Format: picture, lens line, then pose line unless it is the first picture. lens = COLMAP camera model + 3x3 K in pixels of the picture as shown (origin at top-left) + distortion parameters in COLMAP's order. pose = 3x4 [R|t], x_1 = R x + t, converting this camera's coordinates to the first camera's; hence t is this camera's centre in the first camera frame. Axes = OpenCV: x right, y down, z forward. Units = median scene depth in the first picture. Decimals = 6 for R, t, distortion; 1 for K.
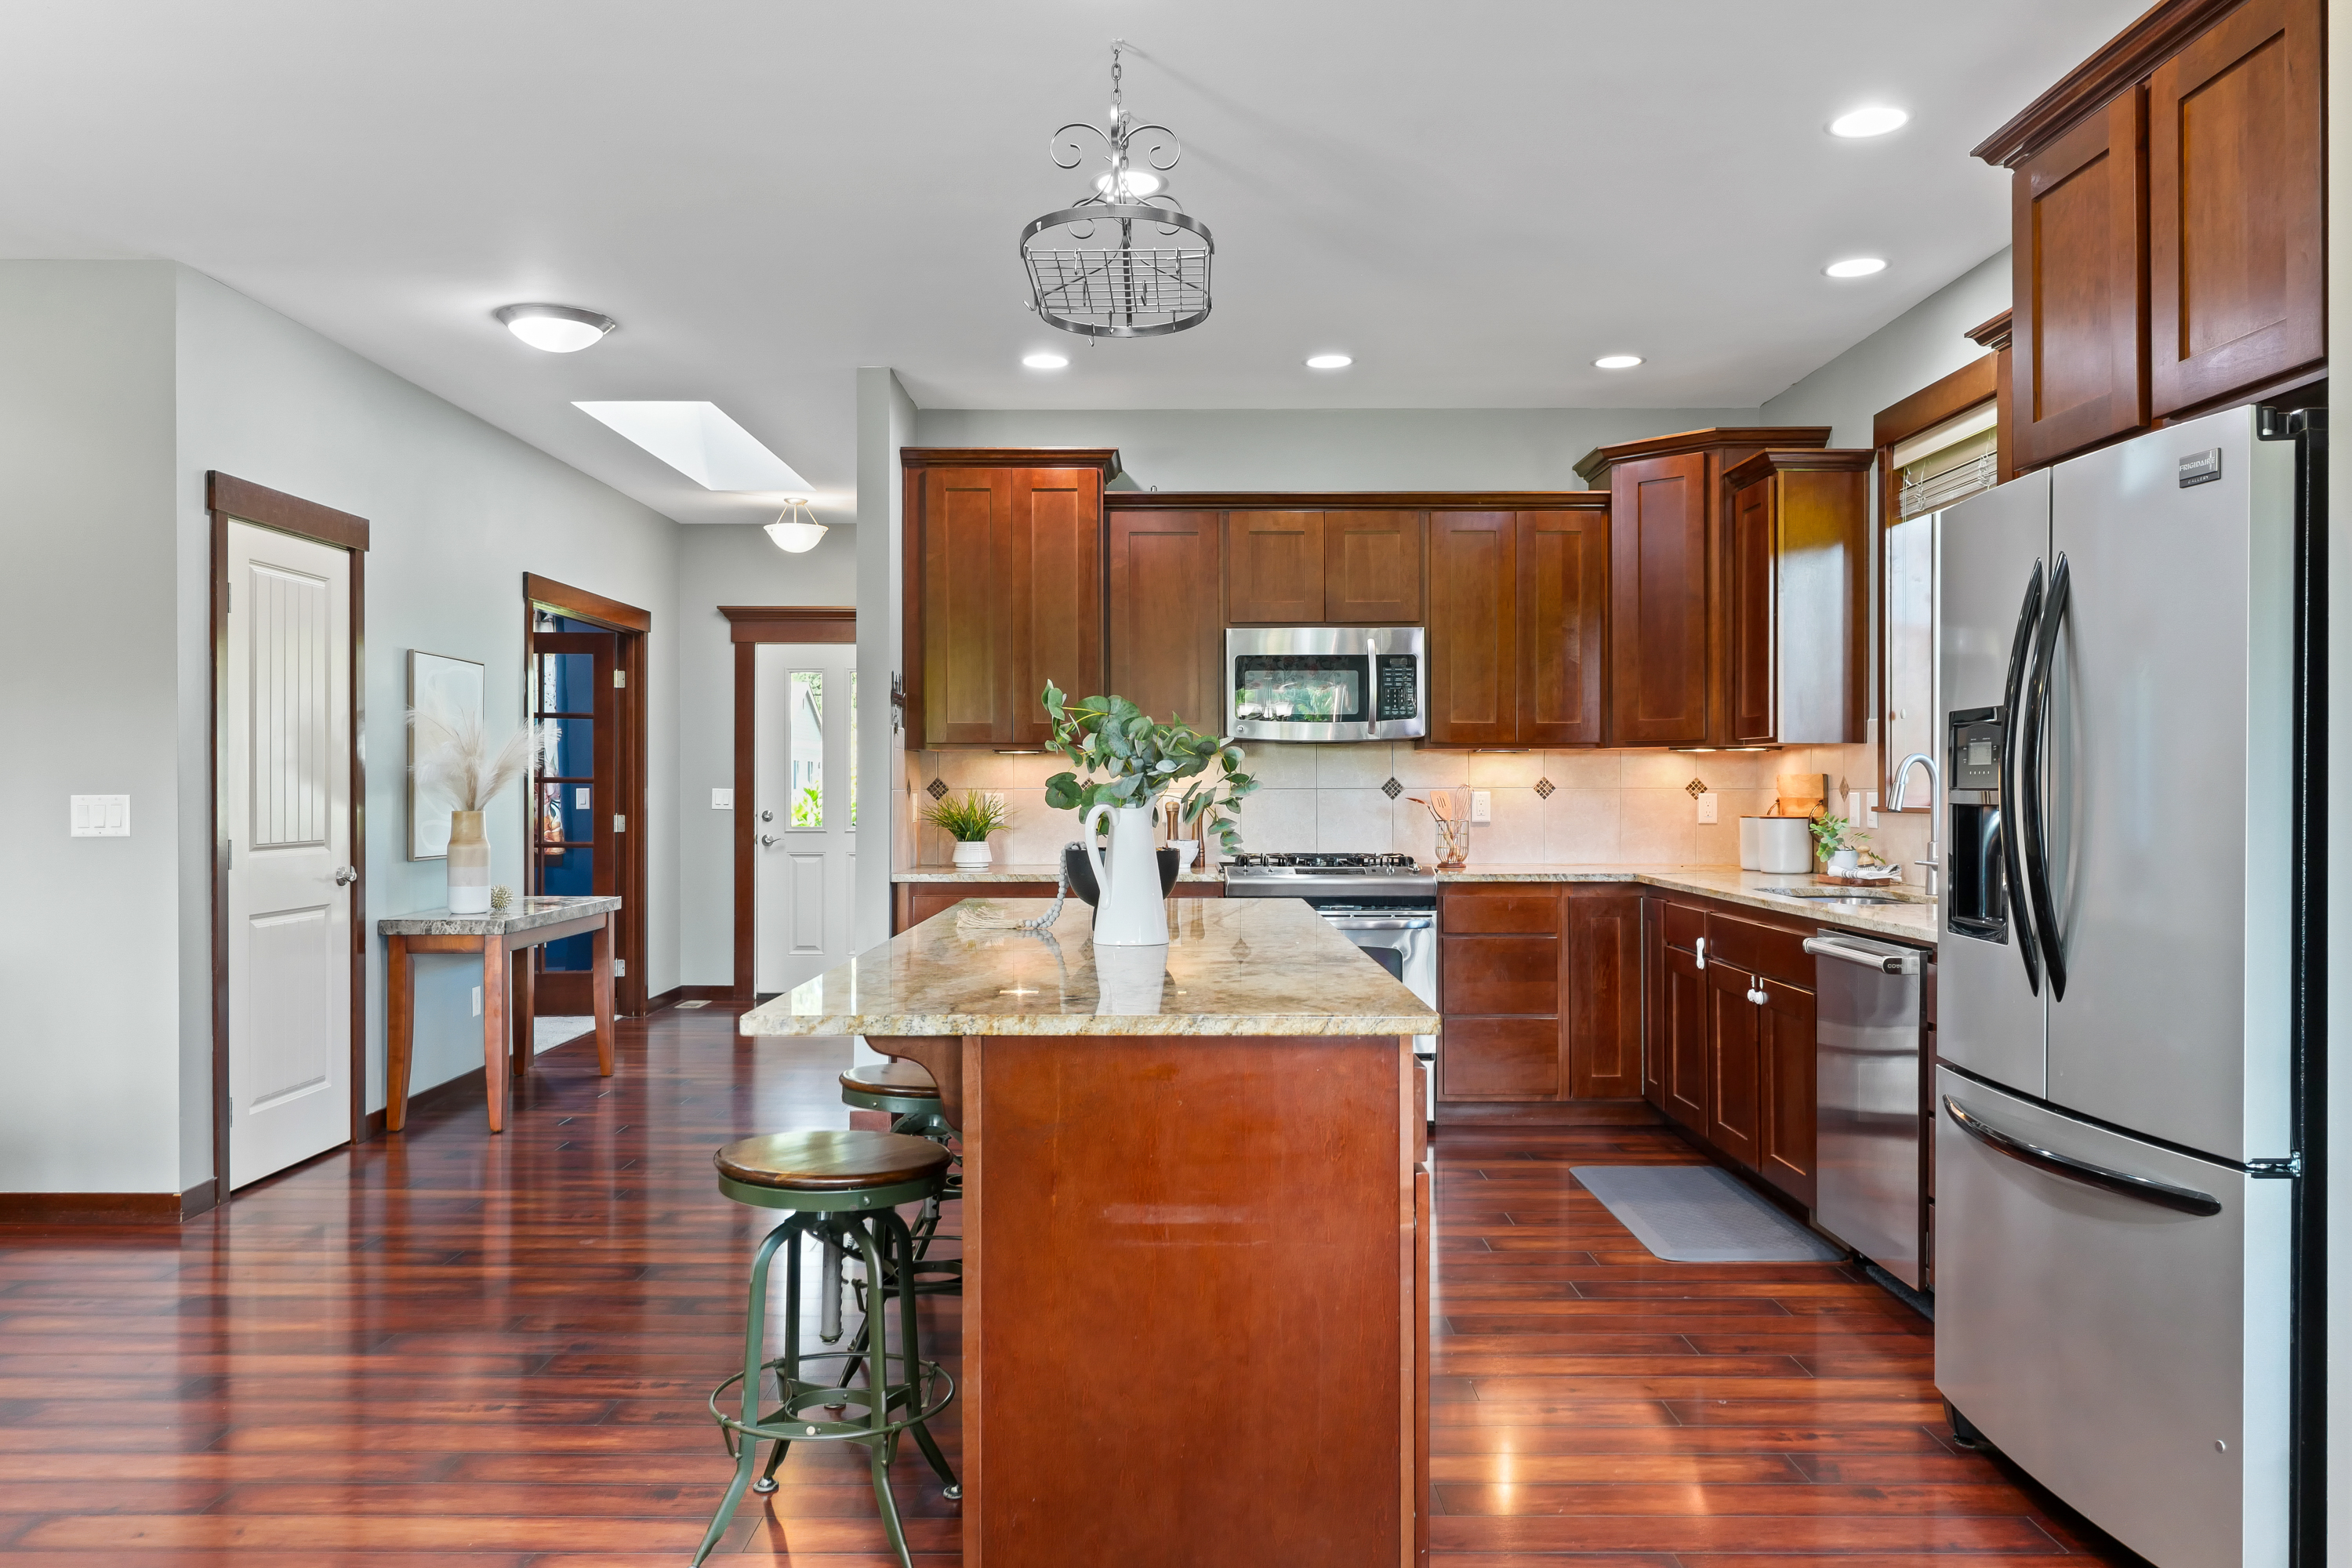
lens RADIAL K [[1696.6, 0, 1174.5], [0, 1696.6, 779.6], [0, 0, 1]] dist [-0.001429, 0.001456]
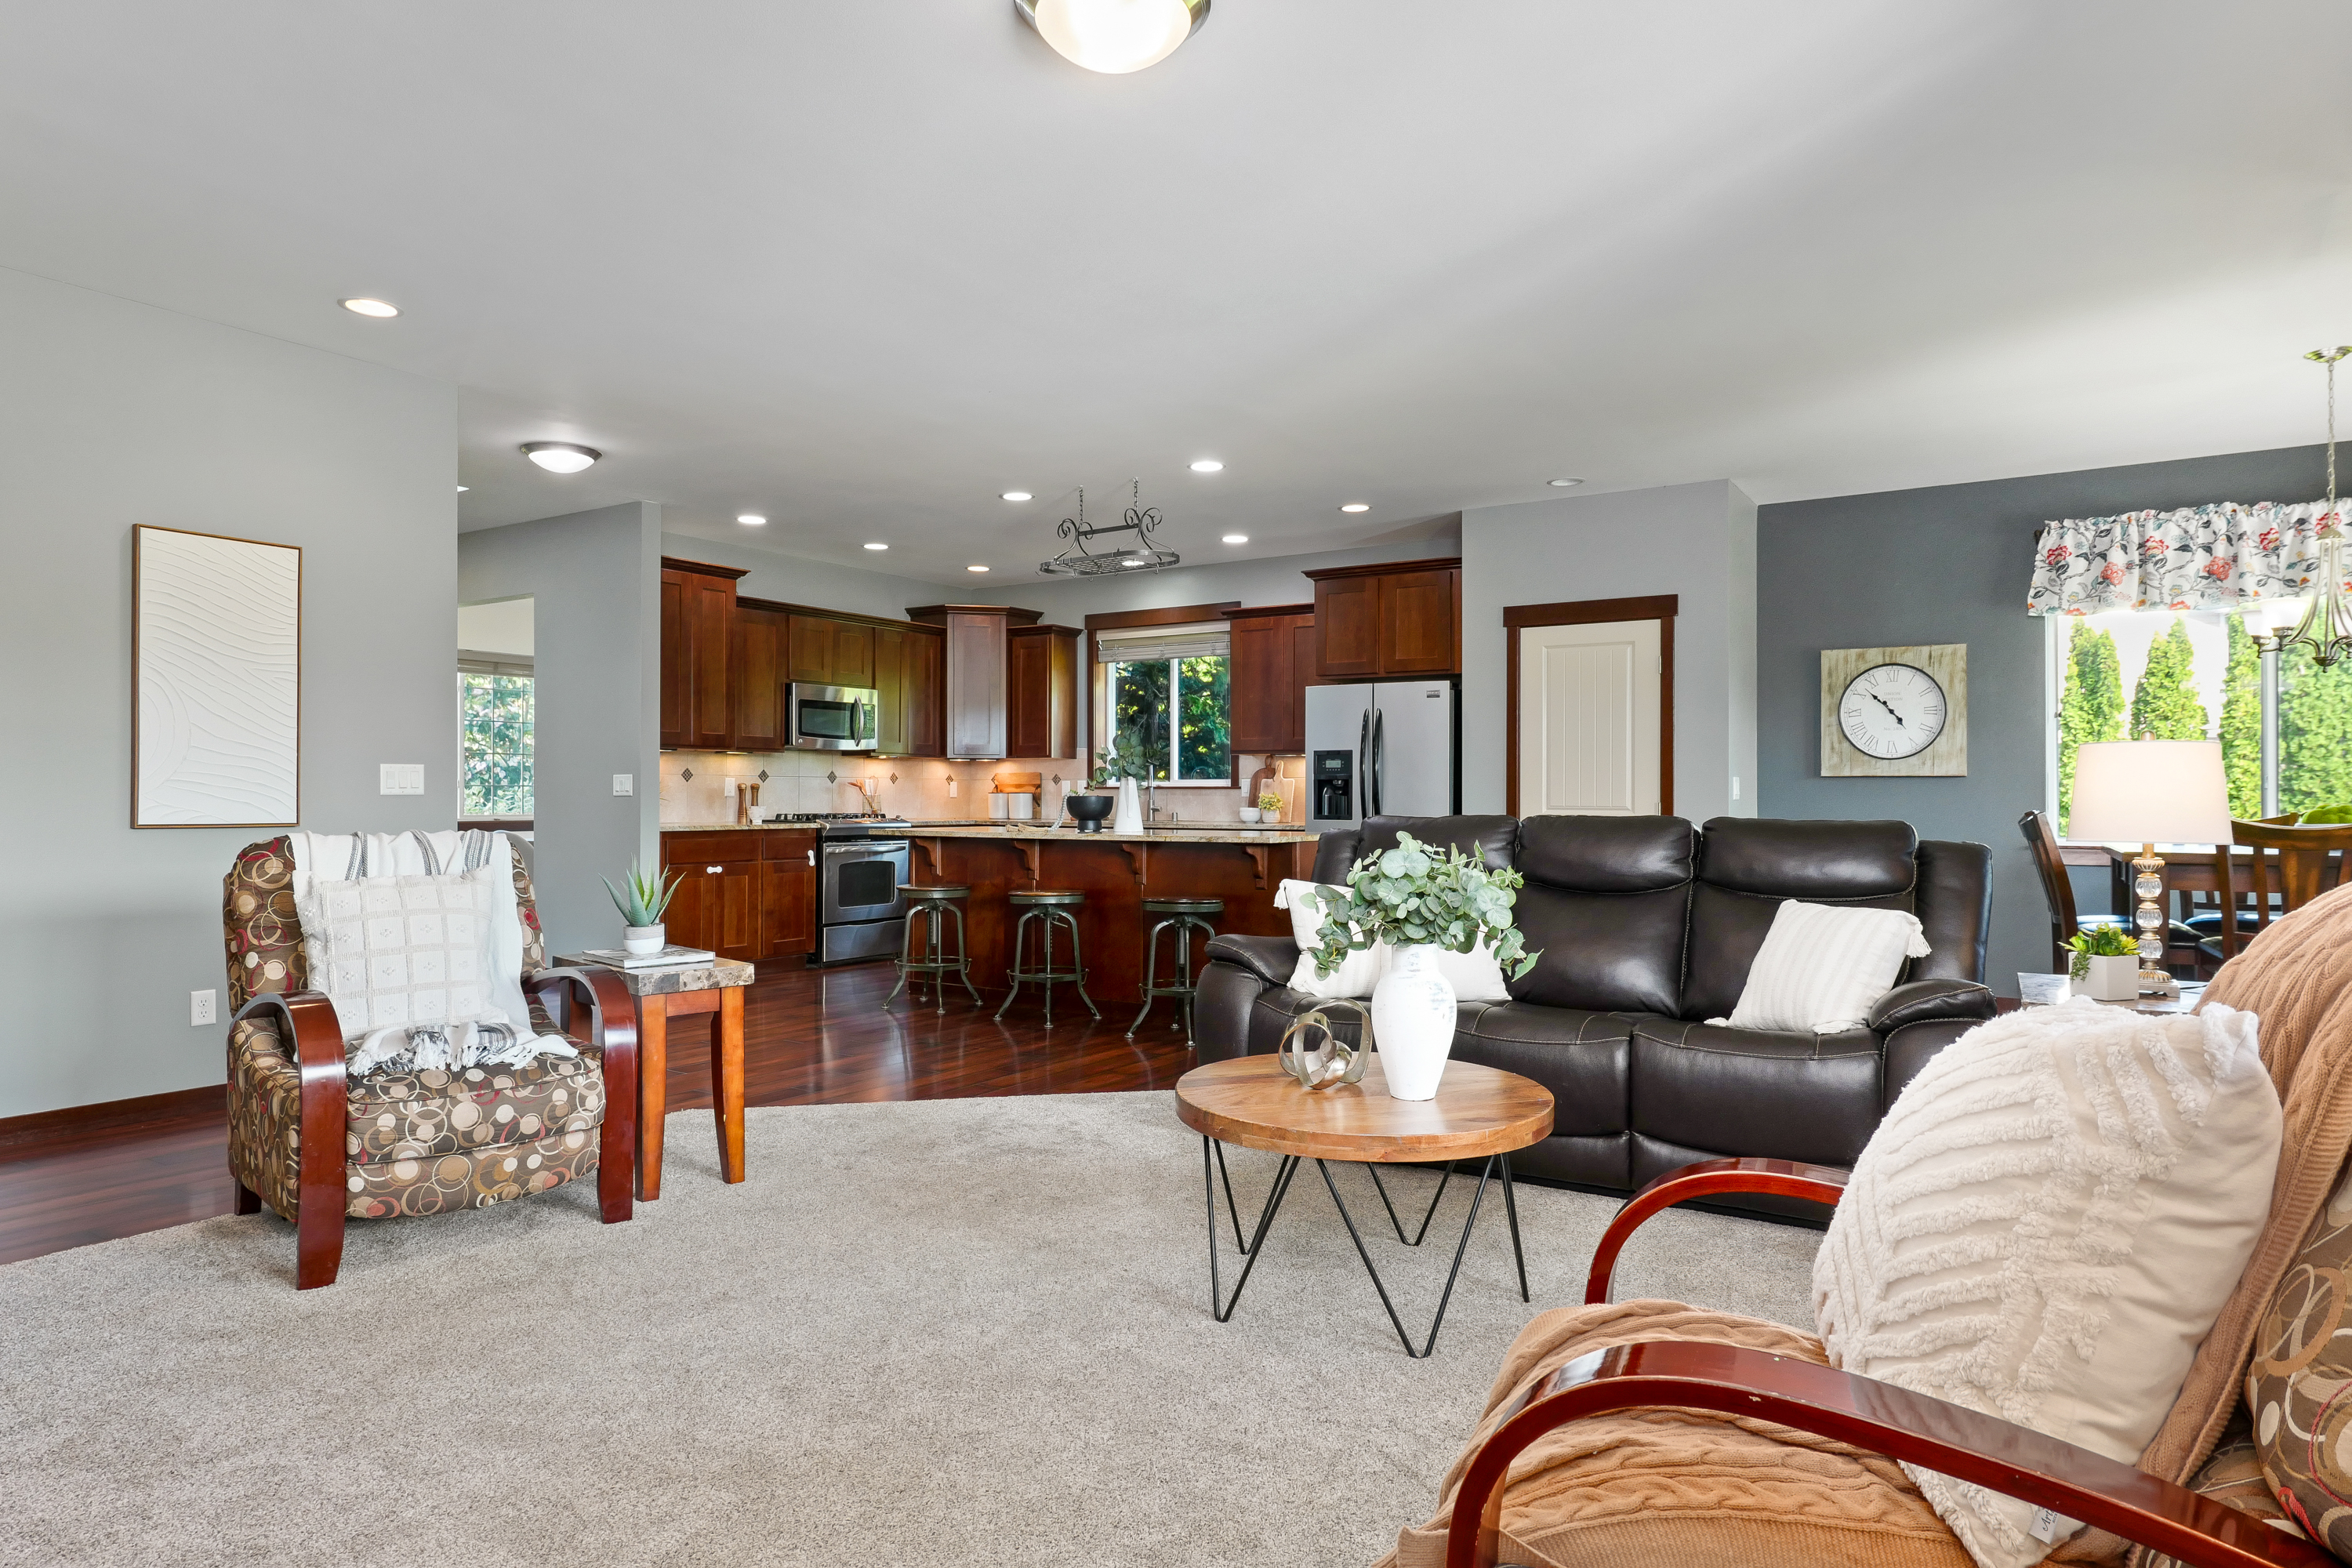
lens RADIAL K [[1393.3, 0, 1167.4], [0, 1393.3, 806.9], [0, 0, 1]] dist [0.015888, 0.000173]
pose [[0.546702, -0.003101, 0.837321, -0.900675], [-0.007103, 0.999940, 0.008340, 0.021420], [-0.837297, -0.010507, 0.546648, -0.094064]]
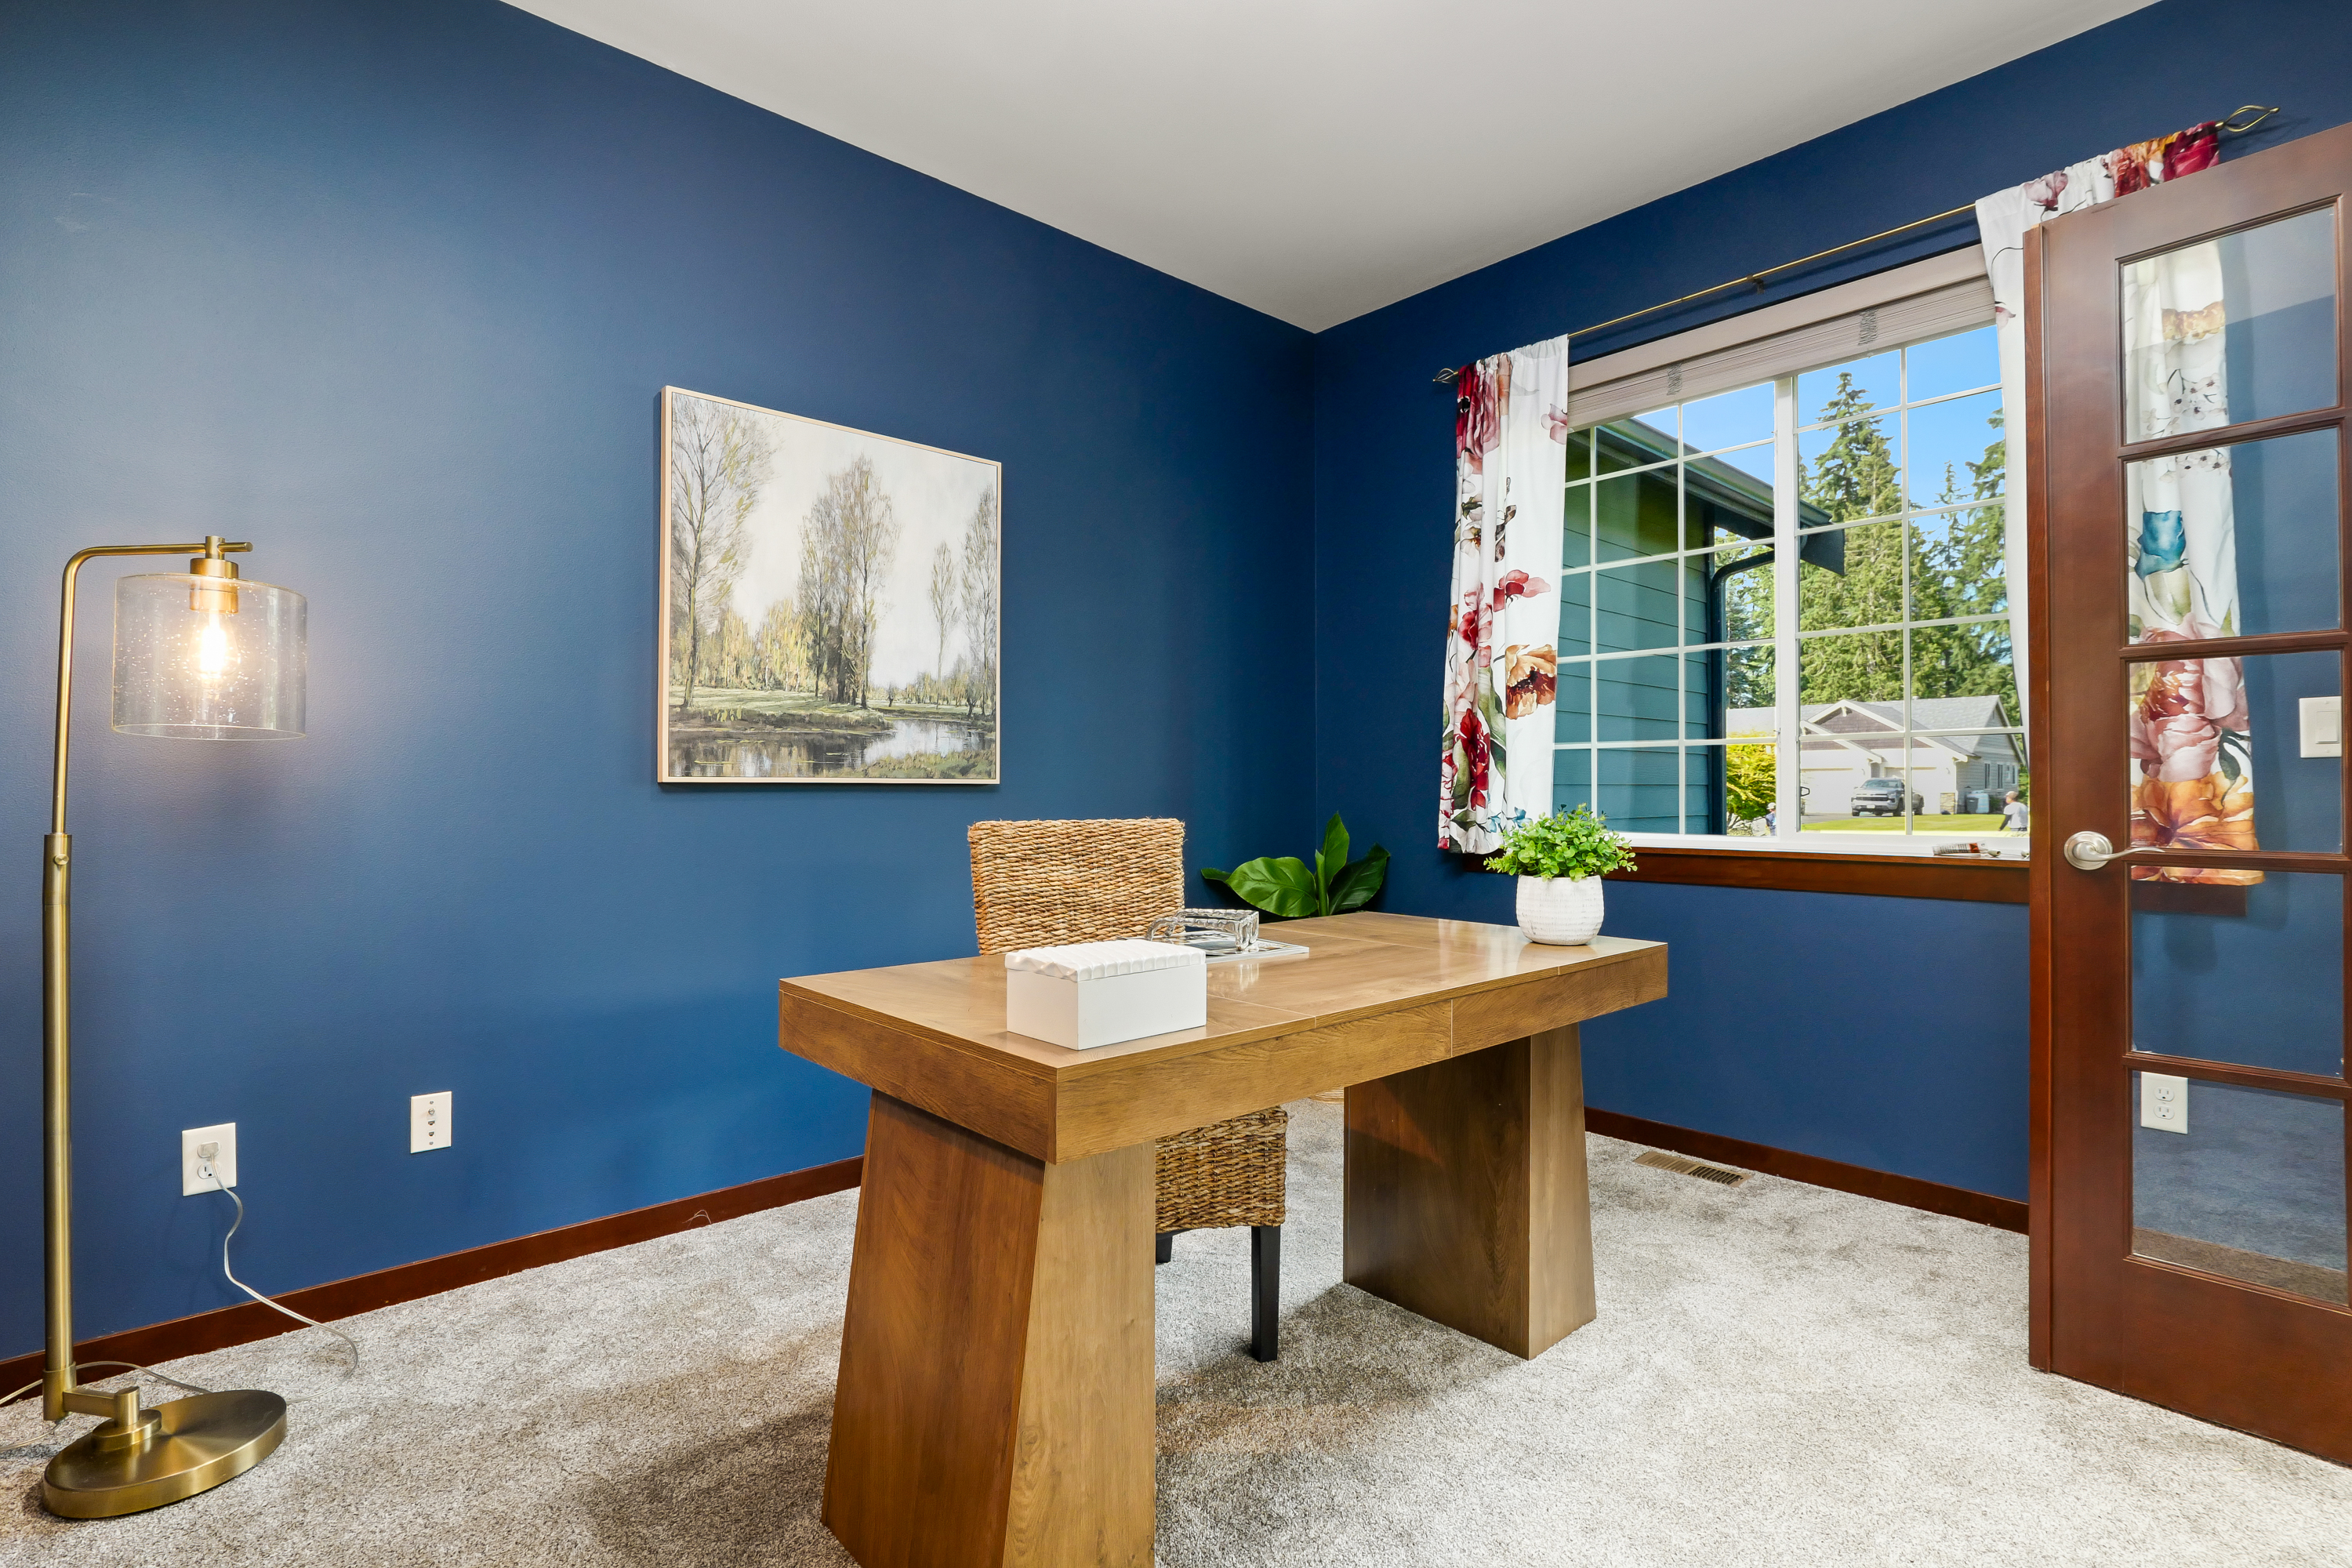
lens RADIAL K [[1105.2, 0, 1175.1], [0, 1105.2, 778.6], [0, 0, 1]] dist [0.000404, -0.000025]
pose [[0.679133, -0.002552, -0.734011, -0.515965], [-0.002220, 0.999982, -0.005530, 0.035365], [0.734012, 0.005385, 0.679115, 1.016491]]
